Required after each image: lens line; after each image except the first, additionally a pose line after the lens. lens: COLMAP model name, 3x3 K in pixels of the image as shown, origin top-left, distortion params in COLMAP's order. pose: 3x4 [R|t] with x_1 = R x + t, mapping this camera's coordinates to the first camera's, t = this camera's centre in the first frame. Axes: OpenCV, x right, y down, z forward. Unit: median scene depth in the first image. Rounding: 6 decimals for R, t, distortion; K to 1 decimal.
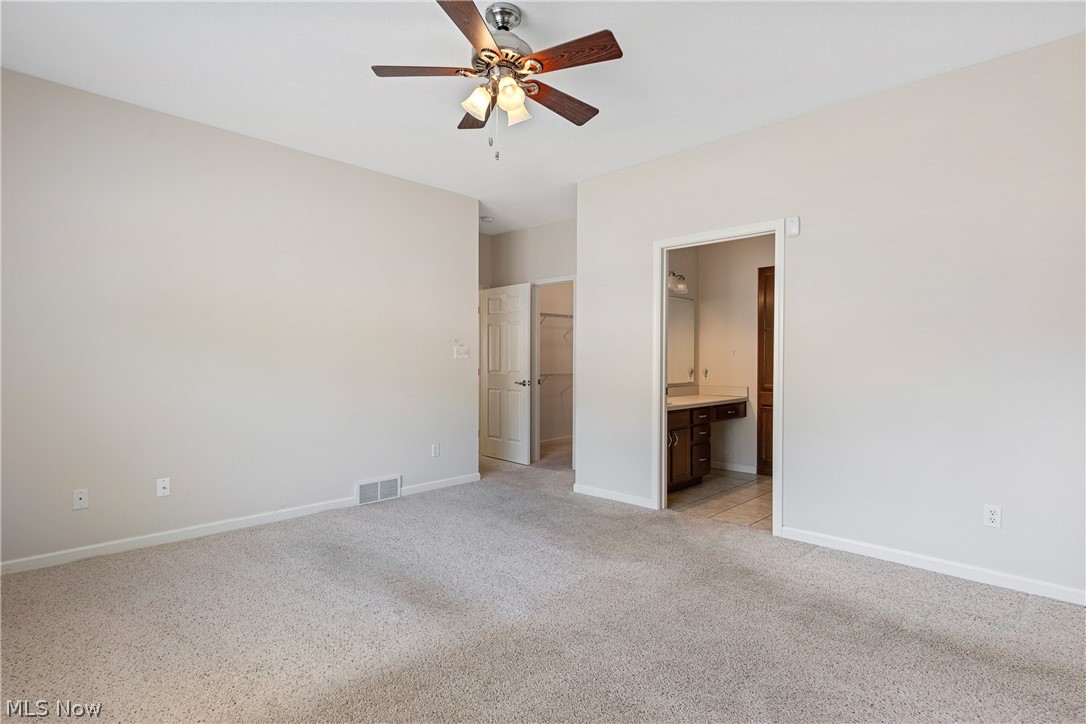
lens RADIAL K [[546.1, 0, 536.5], [0, 546.1, 359.9], [0, 0, 1]] dist [0.007642, 0.000080]
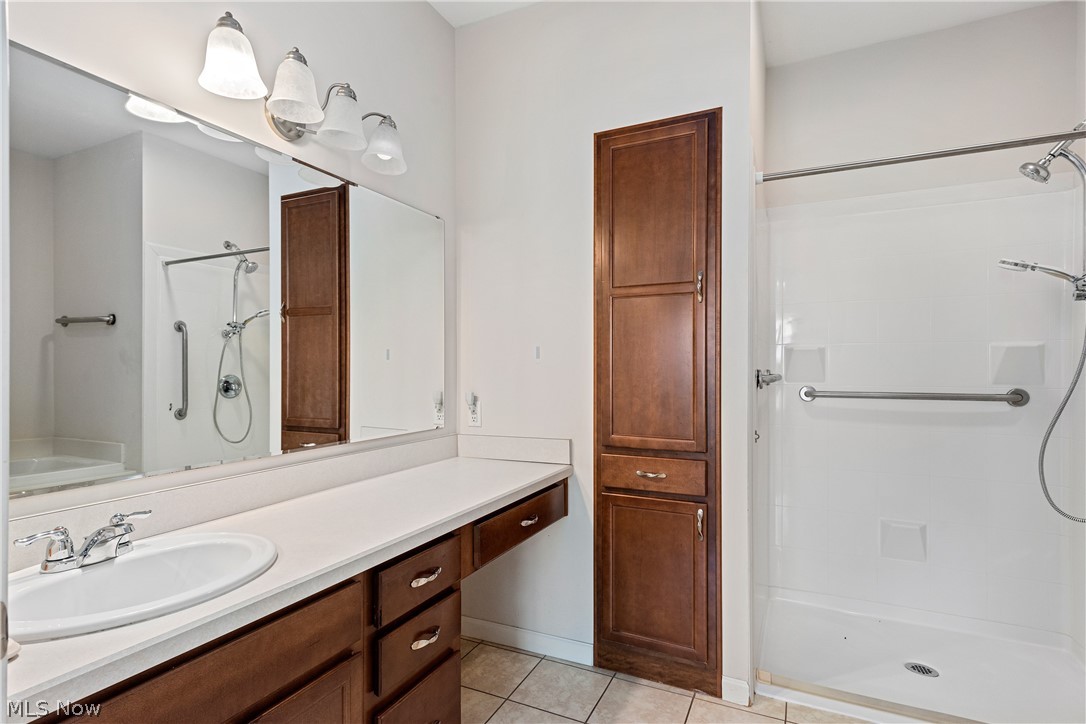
lens RADIAL K [[546.1, 0, 543.3], [0, 546.1, 364.6], [0, 0, 1]] dist [0.007642, 0.000080]
pose [[0.943227, 0.001298, 0.332147, 0.241579], [0.000107, 0.999991, -0.004213, -0.002990], [-0.332149, 0.004009, 0.943218, 0.647854]]
